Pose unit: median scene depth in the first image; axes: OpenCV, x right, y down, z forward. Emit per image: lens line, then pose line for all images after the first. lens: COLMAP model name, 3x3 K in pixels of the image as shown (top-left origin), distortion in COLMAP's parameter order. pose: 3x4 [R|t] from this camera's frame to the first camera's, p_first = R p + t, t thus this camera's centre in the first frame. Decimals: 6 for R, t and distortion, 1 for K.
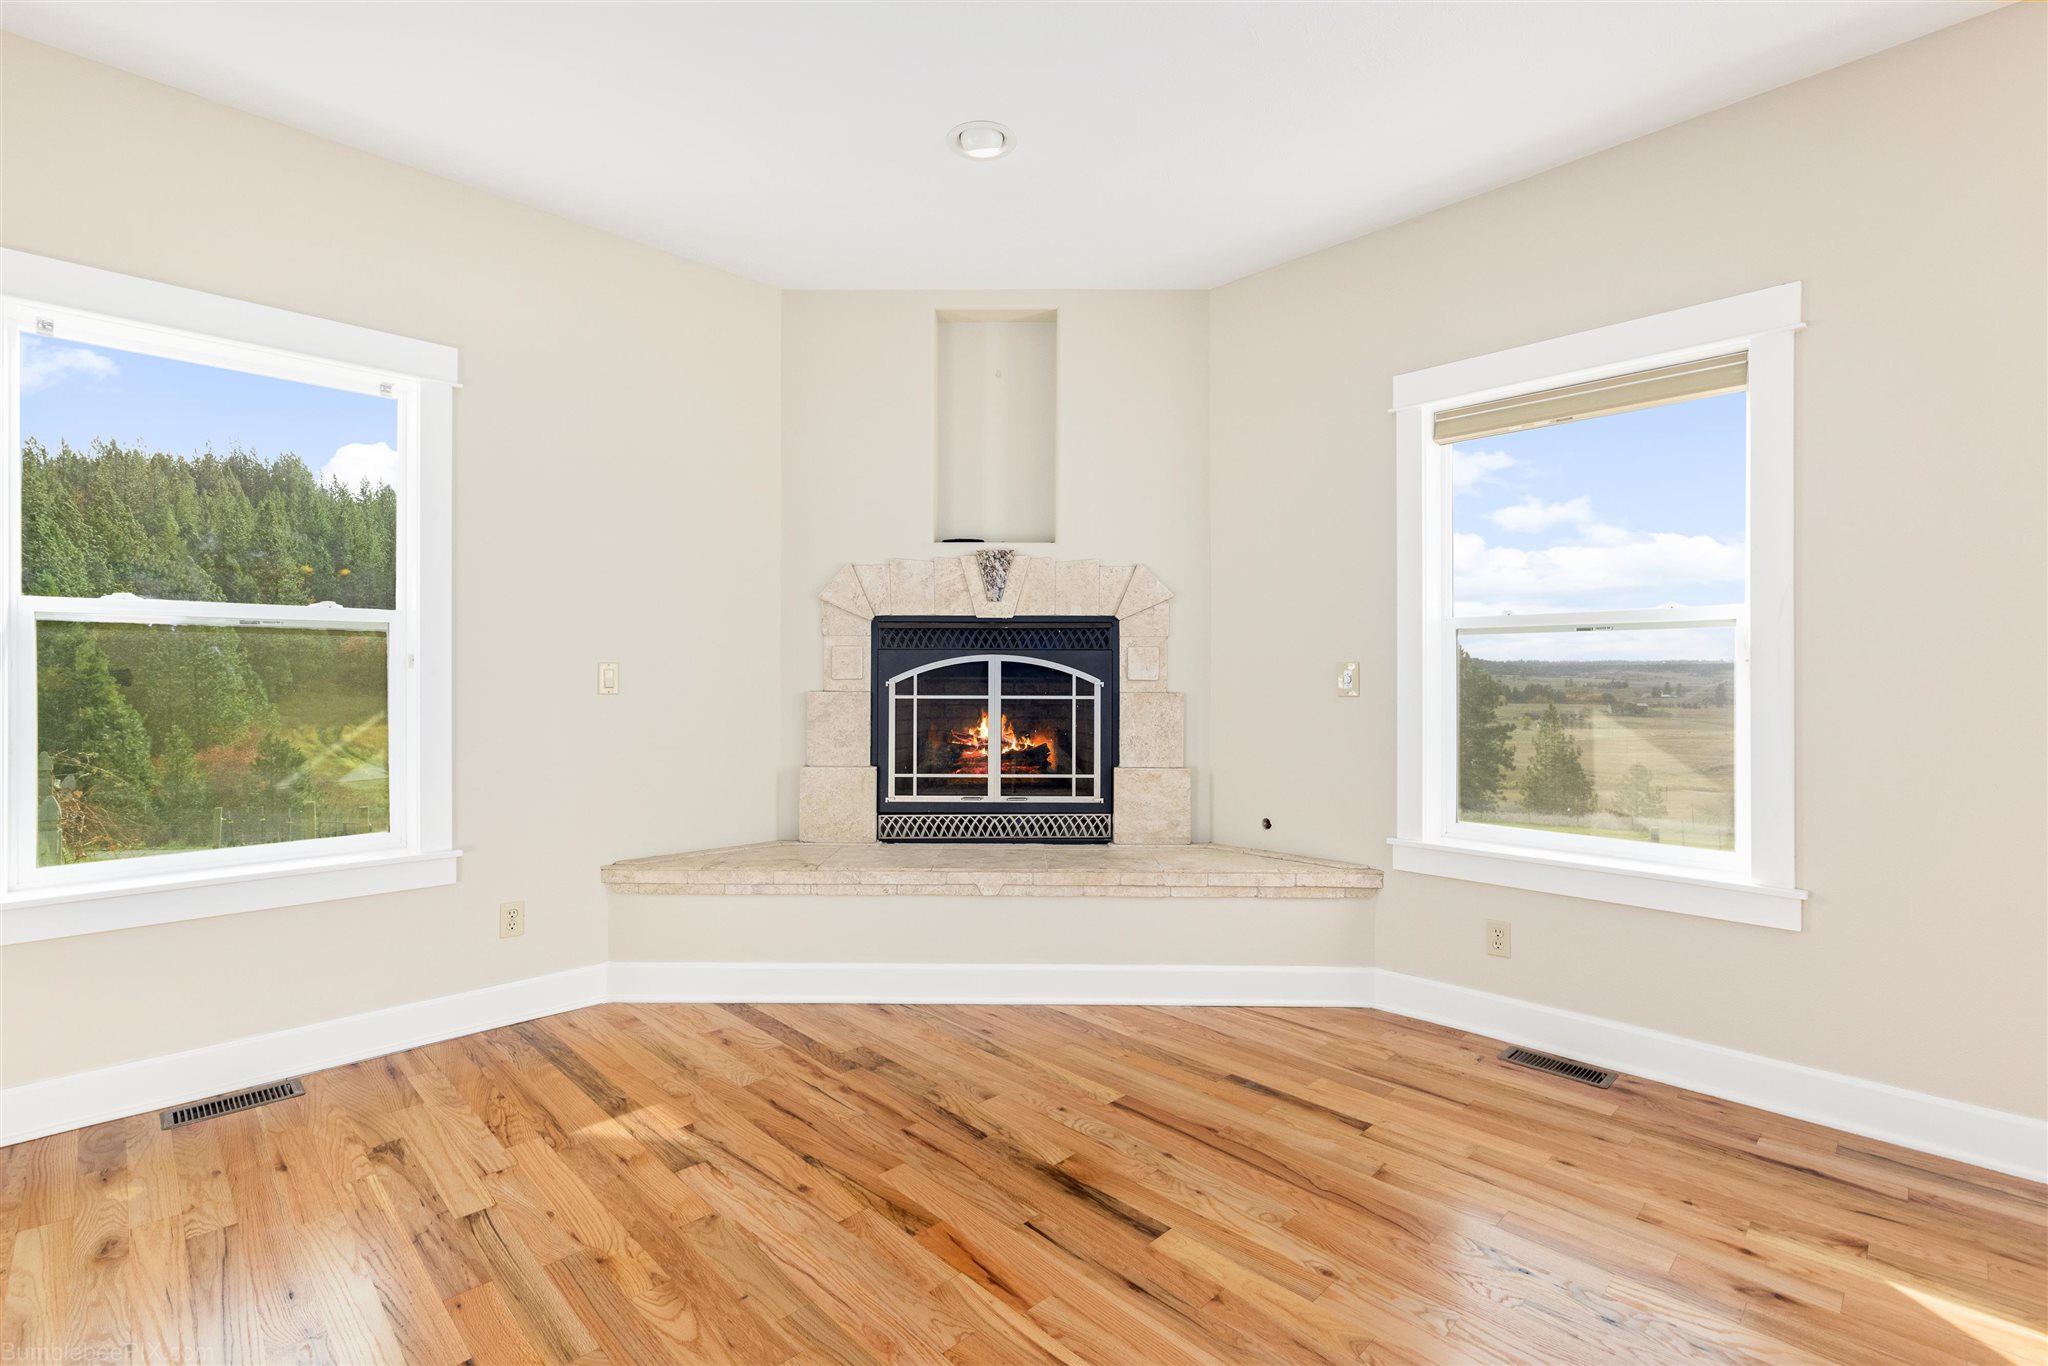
lens RADIAL K [[922.1, 0, 1018.2], [0, 922.1, 675.2], [0, 0, 1]] dist [0.003640, -0.000099]
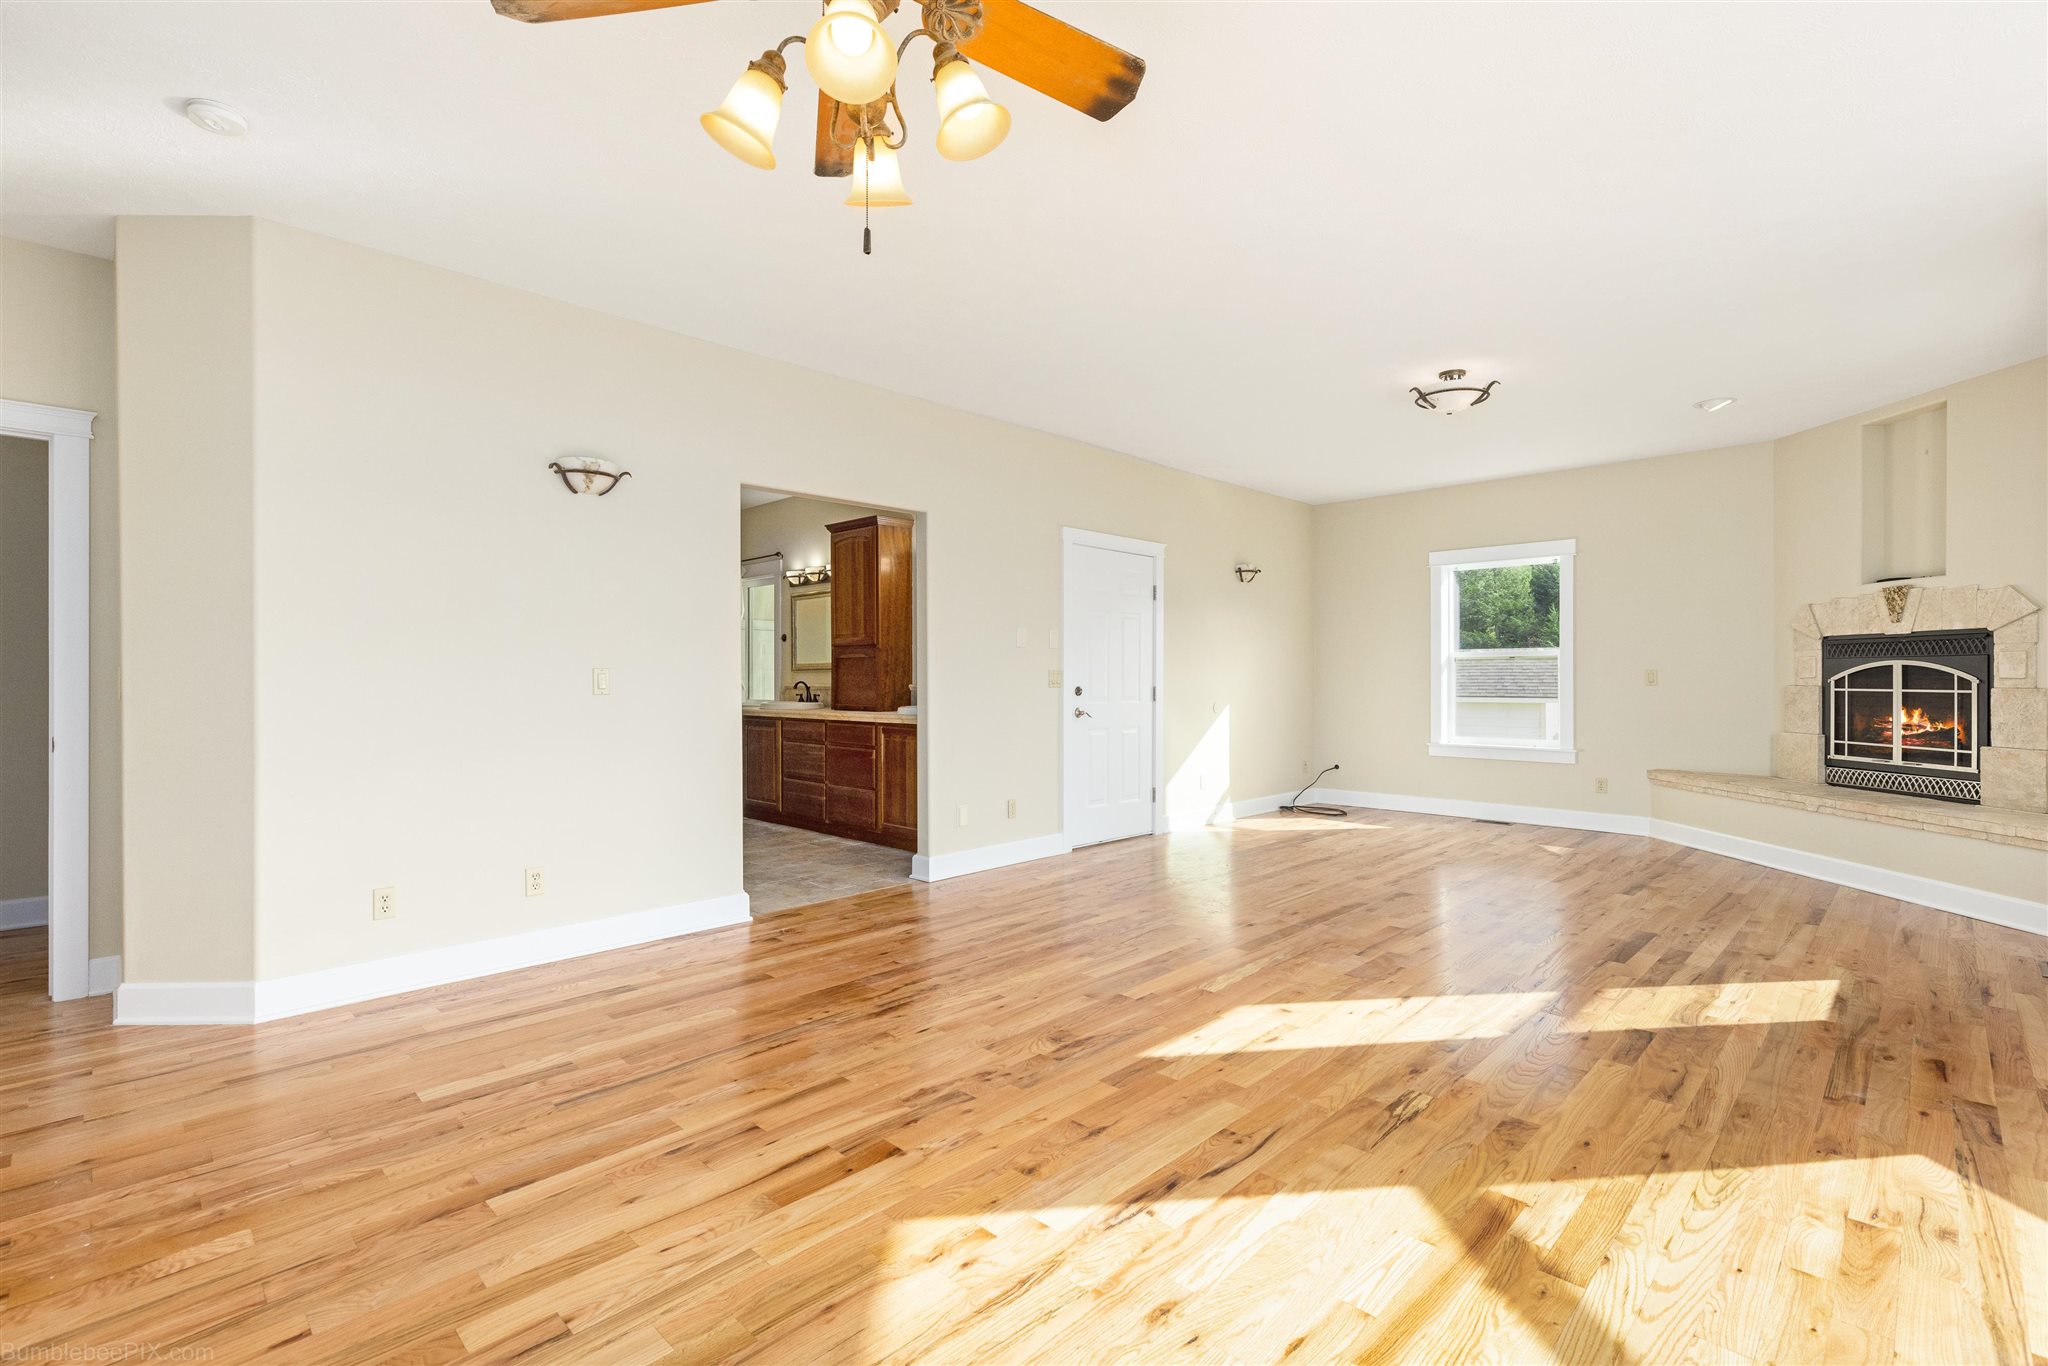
lens RADIAL K [[922.1, 0, 1018.2], [0, 922.1, 675.2], [0, 0, 1]] dist [0.003640, -0.000099]
pose [[0.013591, -0.005901, -0.999890, 1.369080], [0.000591, 0.999982, -0.005893, 0.008004], [0.999907, -0.000511, 0.013595, -0.361764]]
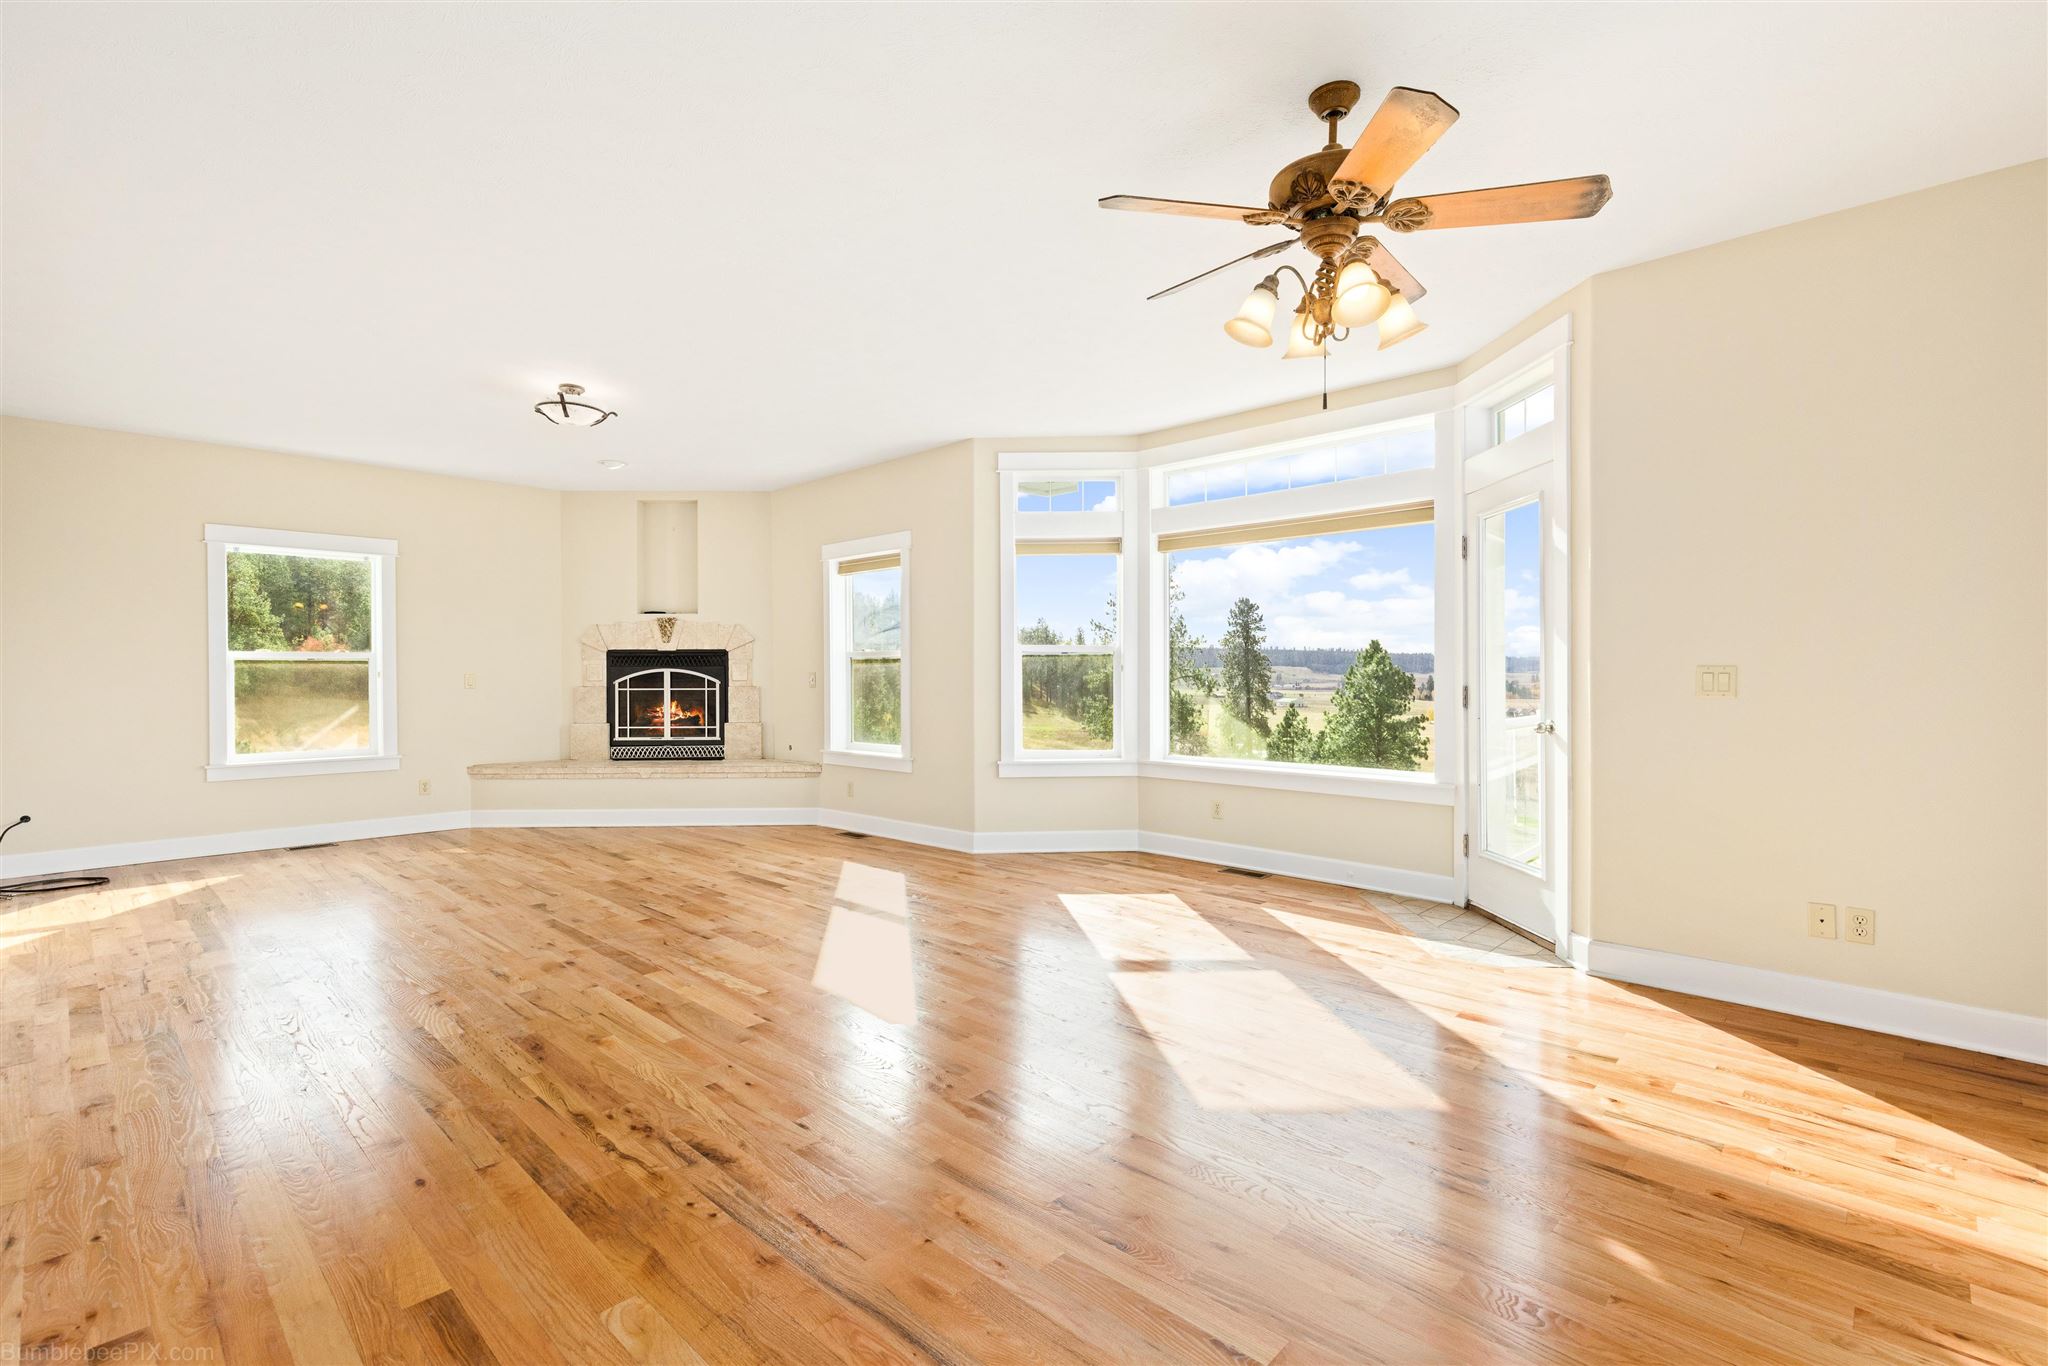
lens RADIAL K [[922.1, 0, 1018.2], [0, 922.1, 675.2], [0, 0, 1]] dist [0.003640, -0.000099]
pose [[0.999580, -0.006809, 0.028158, 0.700578], [0.006800, 0.999977, 0.000410, -0.002752], [-0.028160, -0.000218, 0.999603, -1.082036]]
